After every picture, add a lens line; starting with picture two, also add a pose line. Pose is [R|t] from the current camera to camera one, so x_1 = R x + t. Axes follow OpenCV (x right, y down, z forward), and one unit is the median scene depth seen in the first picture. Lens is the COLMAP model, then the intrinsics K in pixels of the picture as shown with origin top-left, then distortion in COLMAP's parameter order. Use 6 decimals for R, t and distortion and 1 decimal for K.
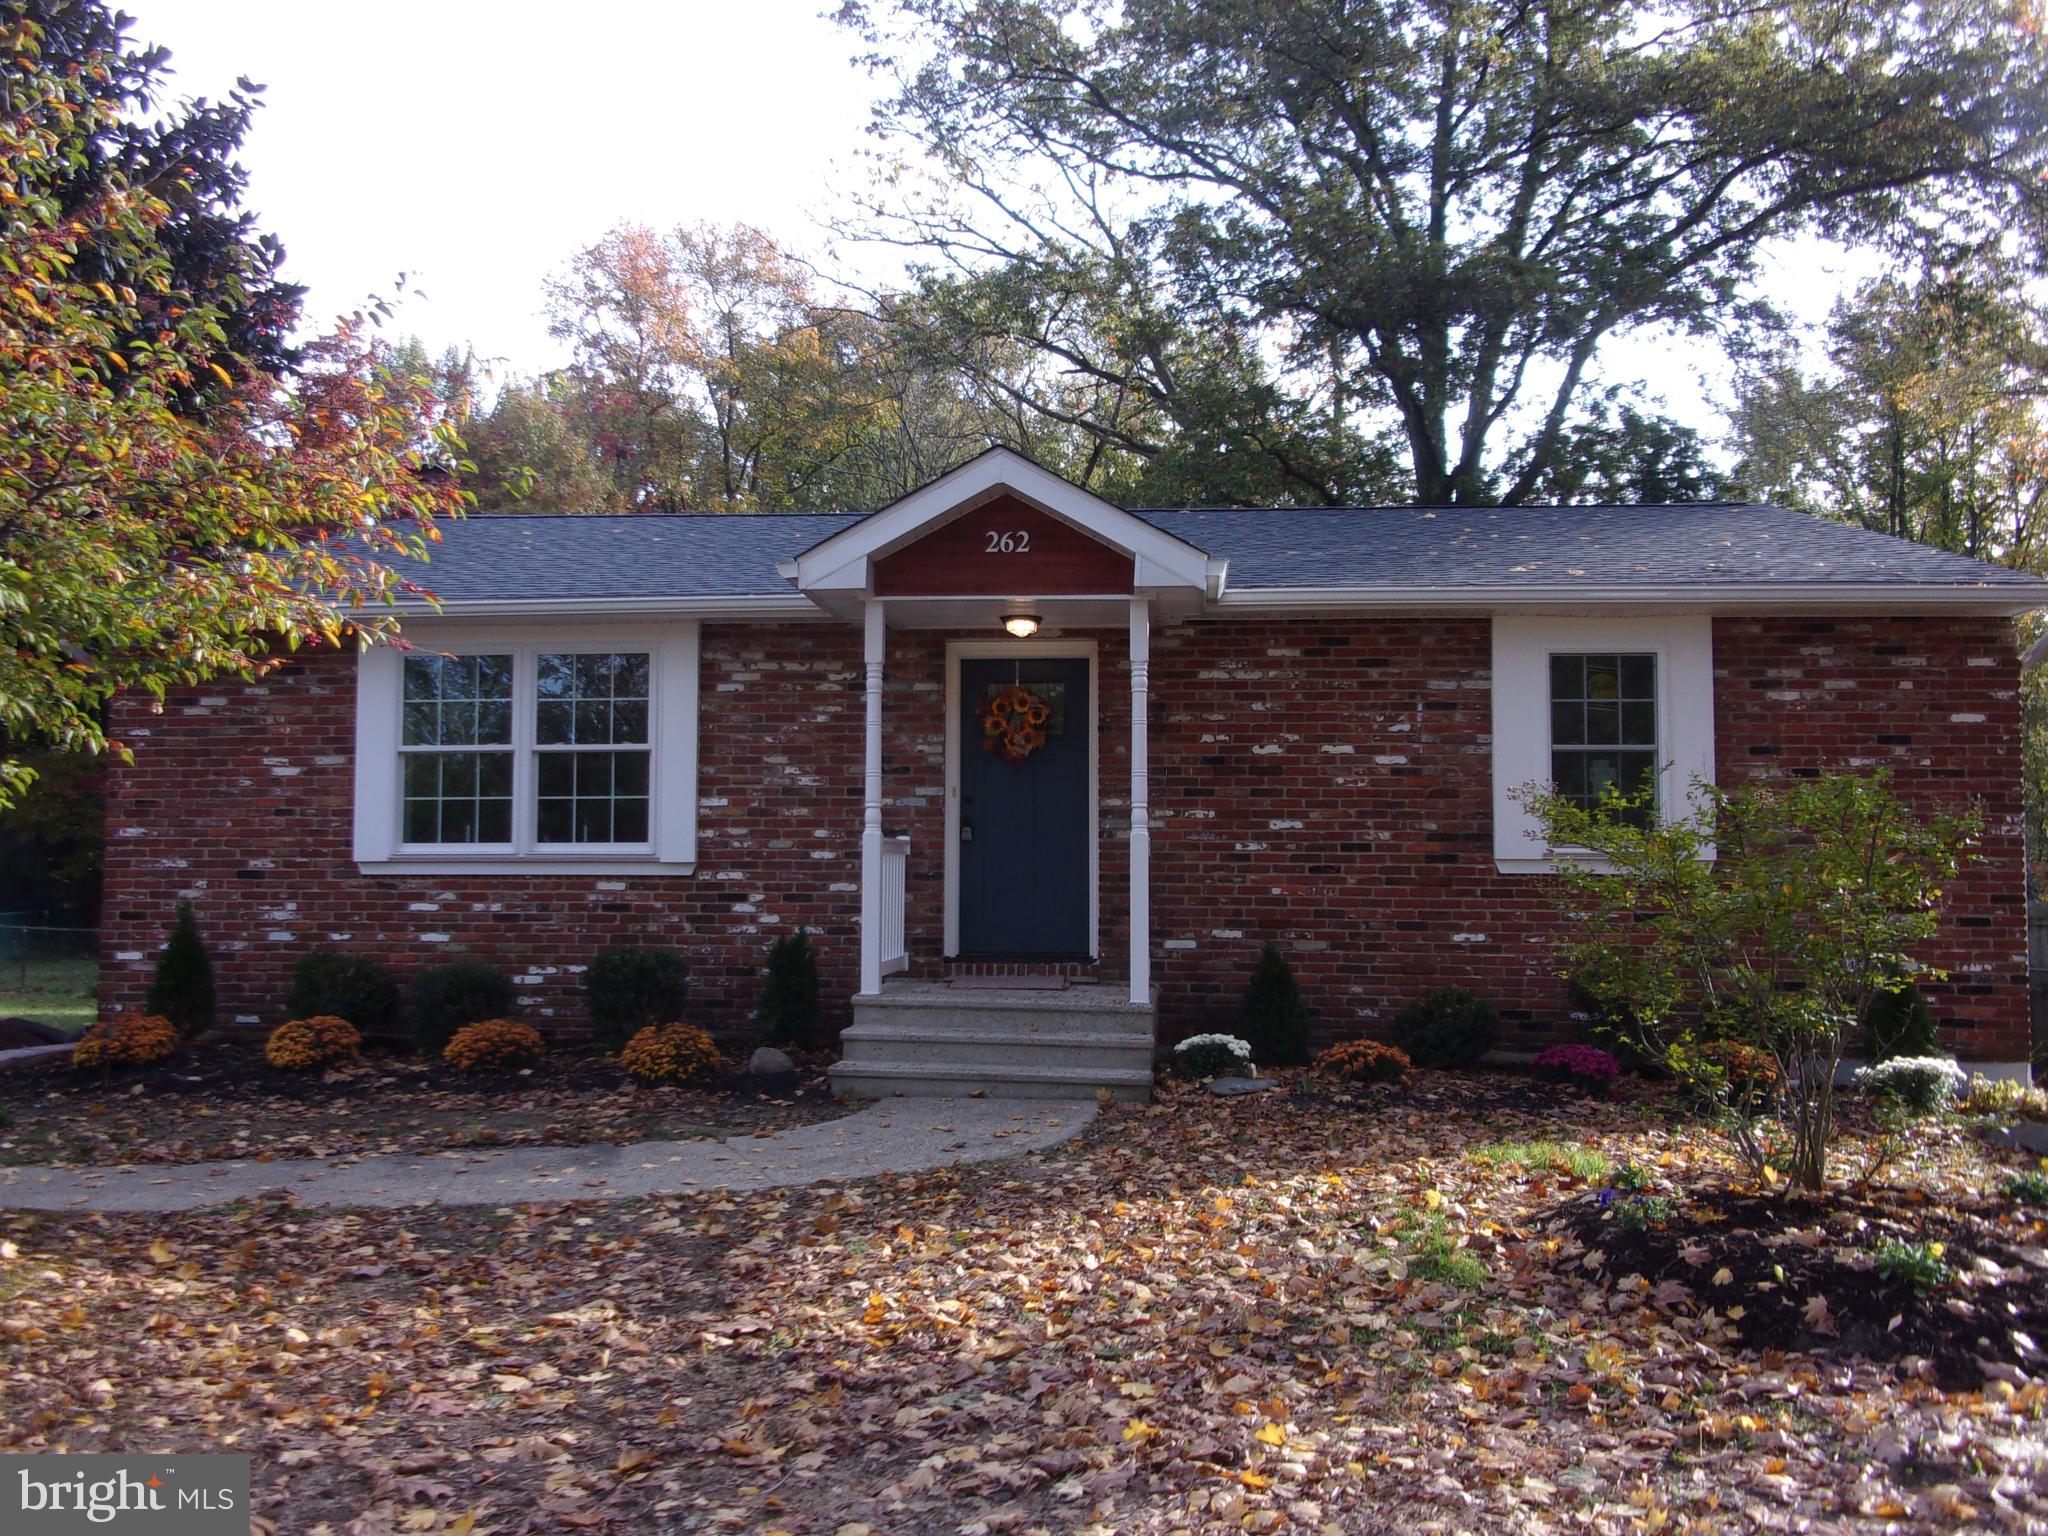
lens RADIAL K [[1737.0, 0, 986.2], [0, 1737.0, 756.8], [0, 0, 1]] dist [0.002422, -0.015828]
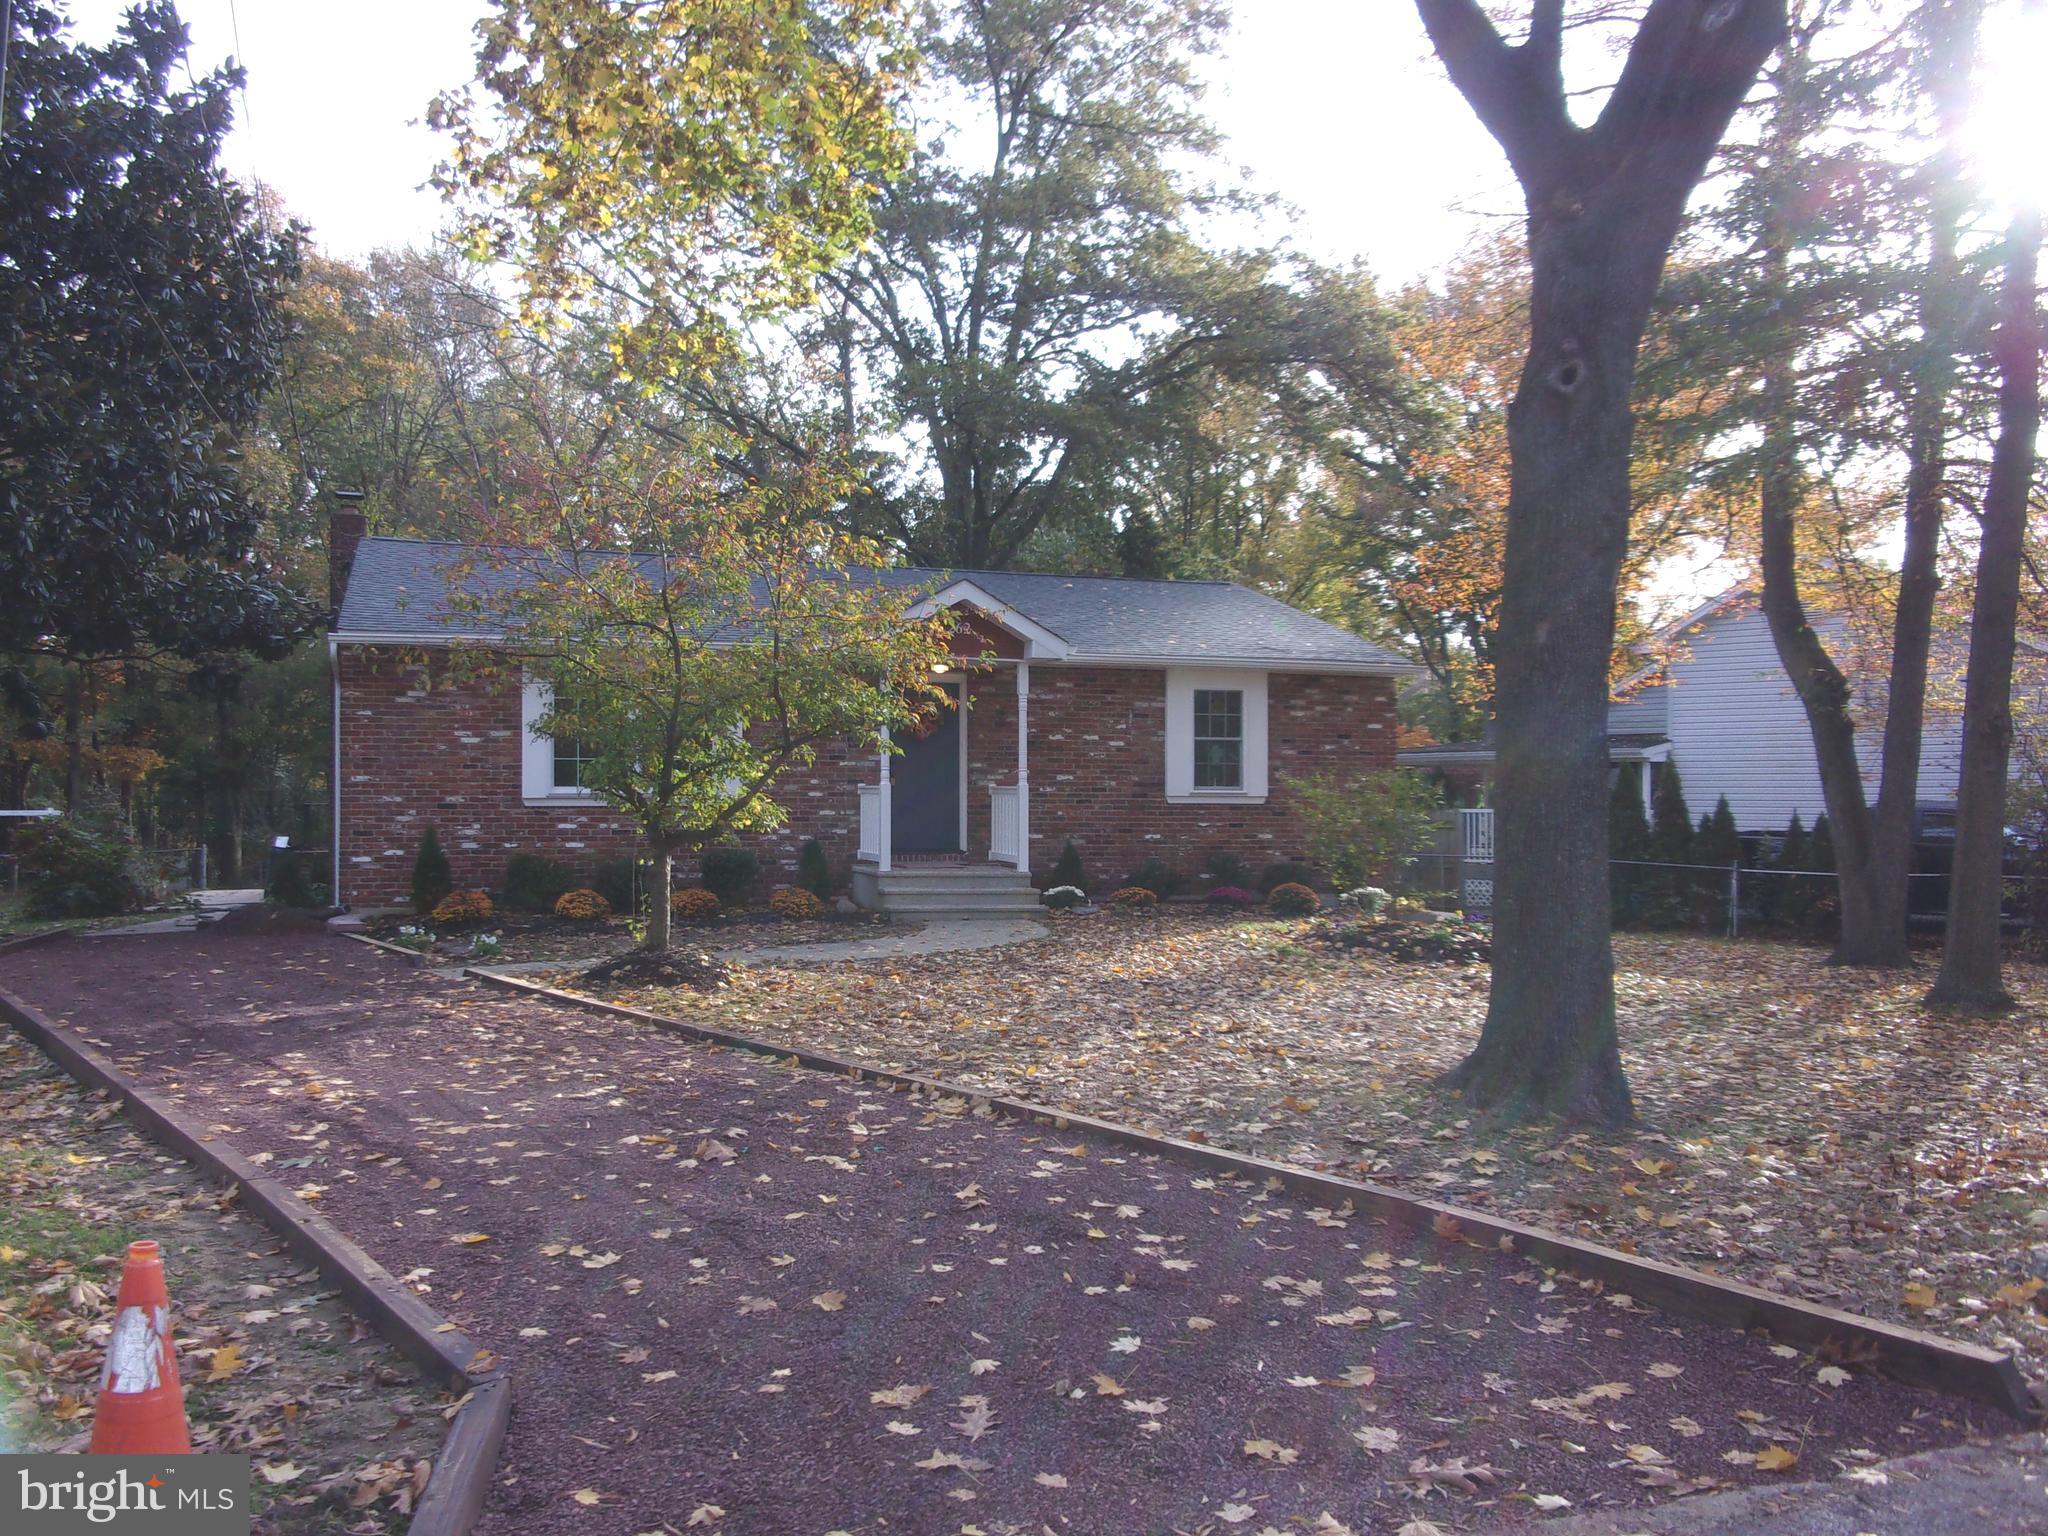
lens RADIAL K [[1737.0, 0, 986.2], [0, 1737.0, 756.8], [0, 0, 1]] dist [0.002422, -0.015828]
pose [[0.916740, 0.007115, 0.399420, -0.618646], [-0.026845, 0.998678, 0.043825, -0.059656], [-0.398580, -0.050899, 0.915720, -0.637950]]
